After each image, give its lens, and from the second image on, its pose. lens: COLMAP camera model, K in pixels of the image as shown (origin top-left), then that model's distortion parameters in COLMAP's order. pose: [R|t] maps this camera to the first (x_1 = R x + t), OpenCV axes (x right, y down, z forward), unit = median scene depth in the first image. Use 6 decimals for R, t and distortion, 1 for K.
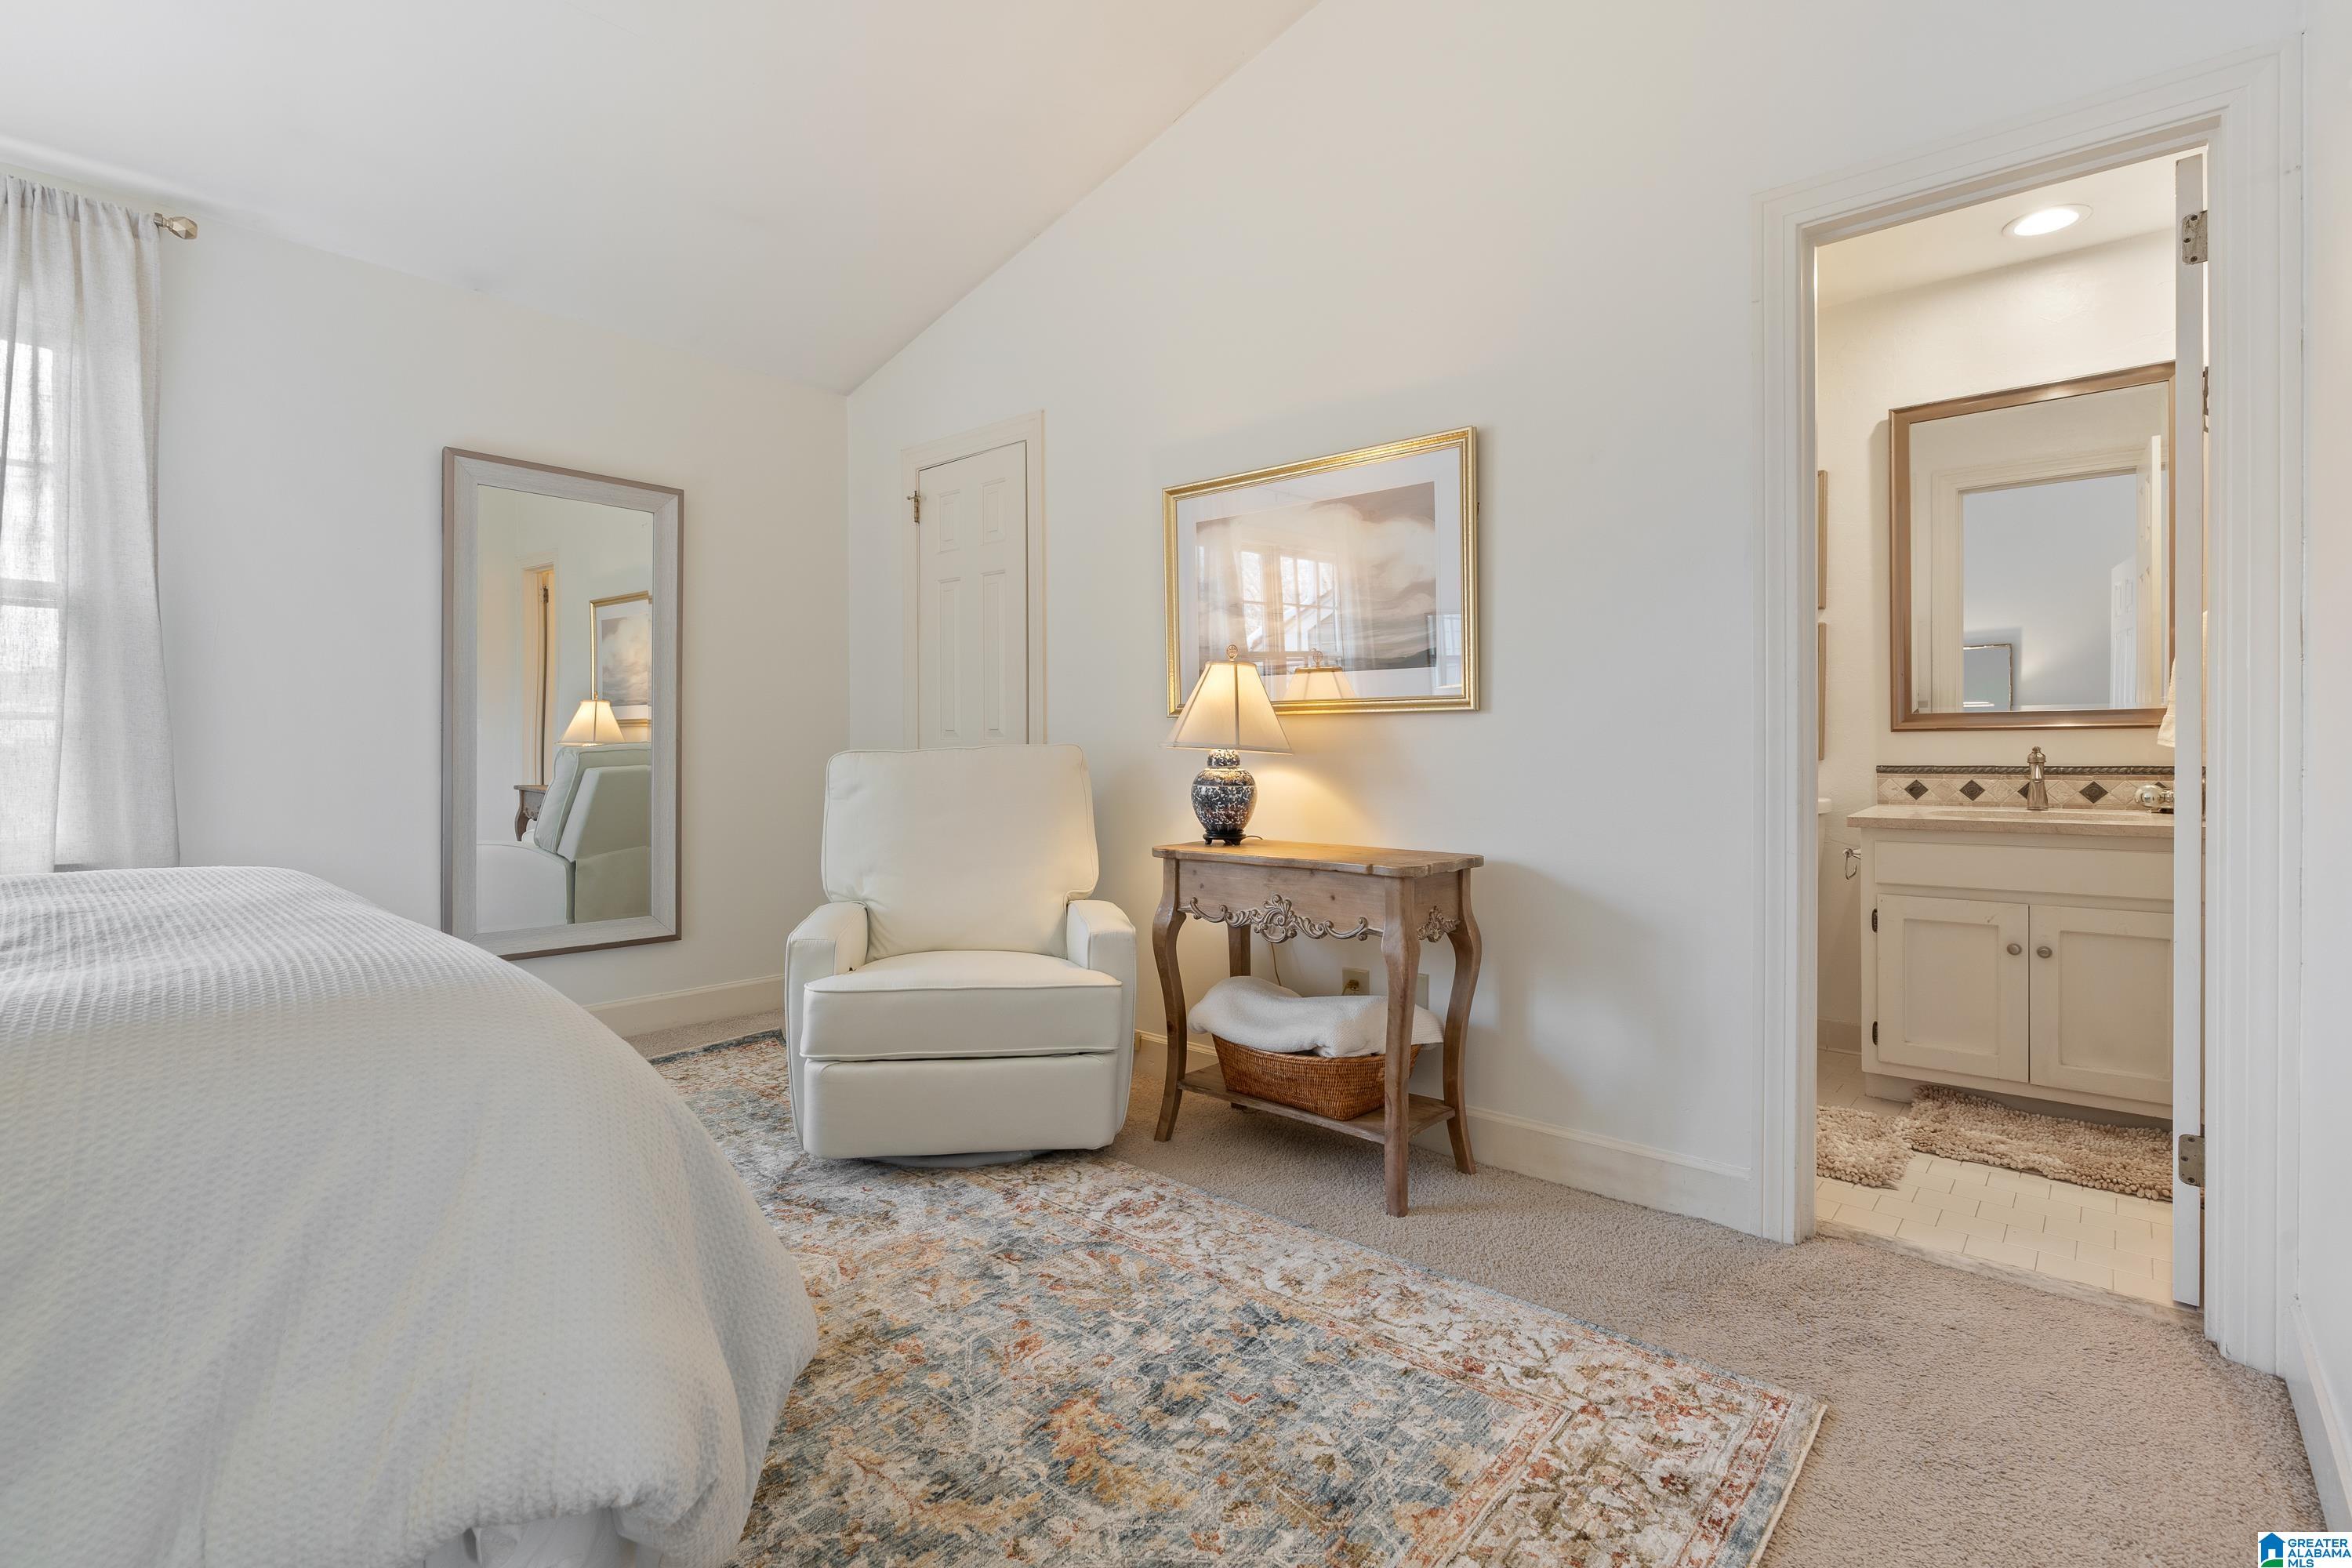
lens RADIAL K [[1090.3, 0, 1168.1], [0, 1090.3, 757.2], [0, 0, 1]] dist [-0.007637, 0.001743]
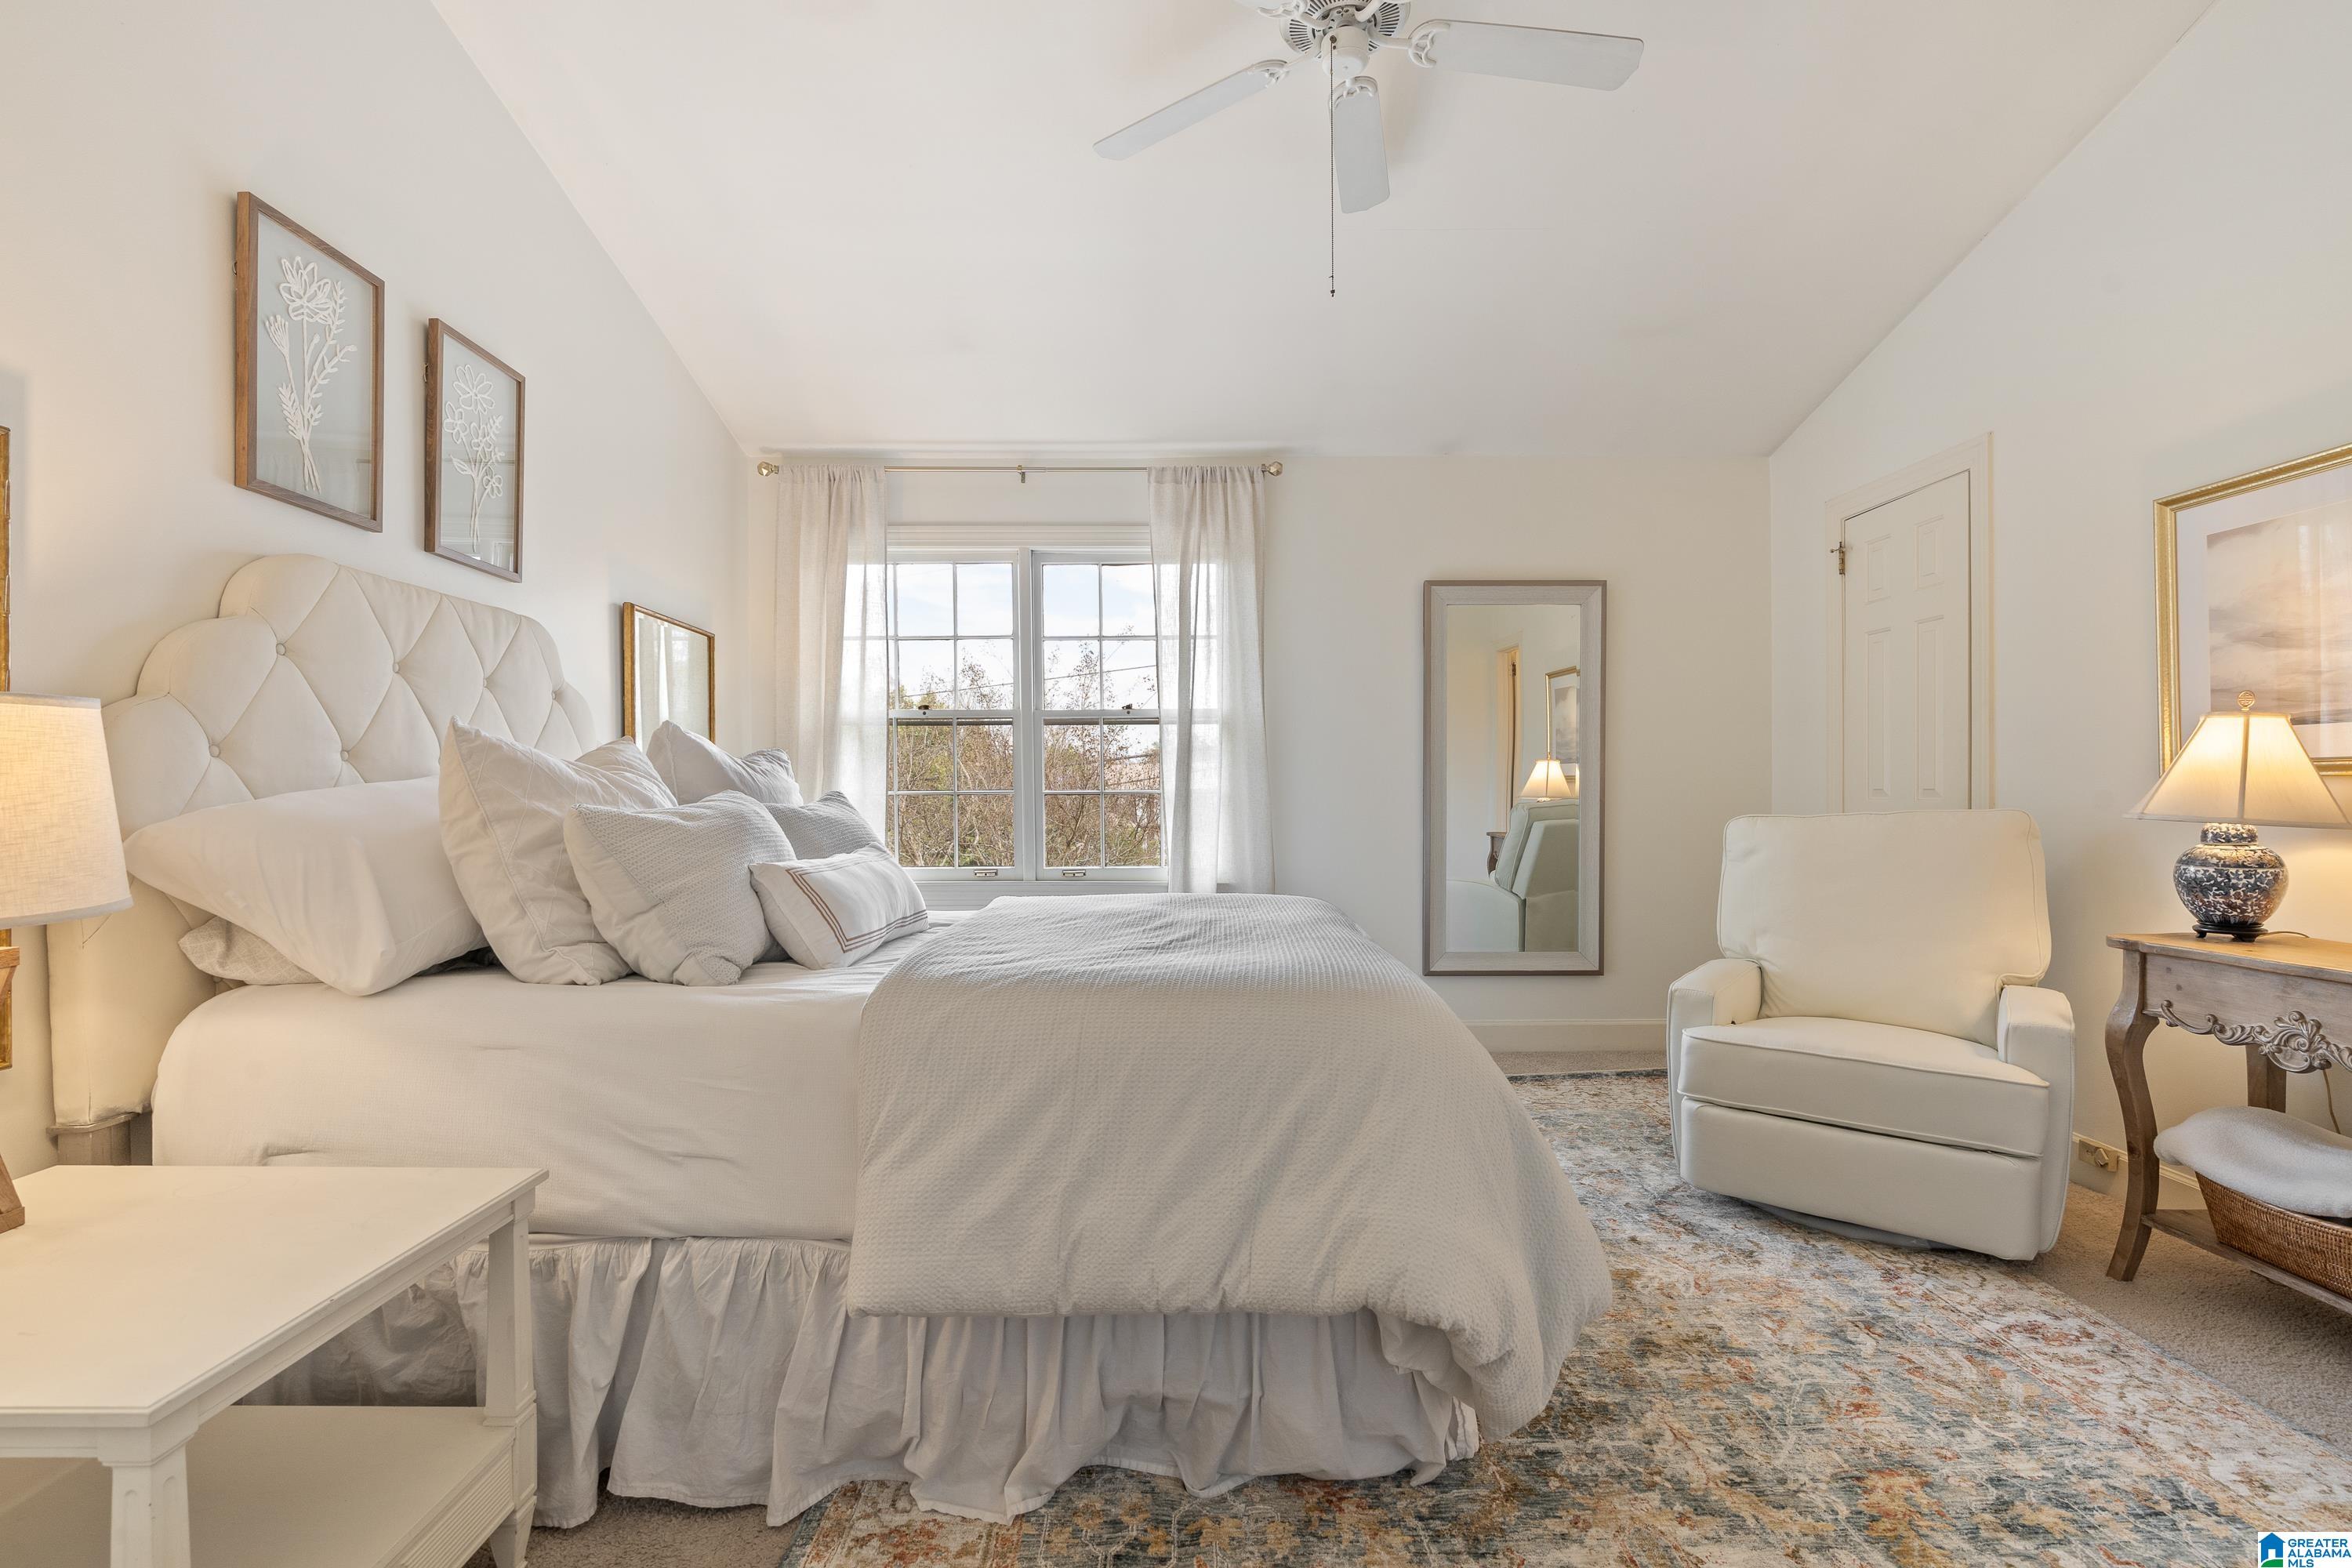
lens RADIAL K [[1058.3, 0, 1191.0], [0, 1058.3, 812.3], [0, 0, 1]] dist [-0.006167, 0.002961]
pose [[0.672473, 0.008148, -0.740077, 0.137243], [0.002301, 0.999912, 0.013099, -0.032084], [0.740118, -0.010511, 0.672395, -0.109111]]
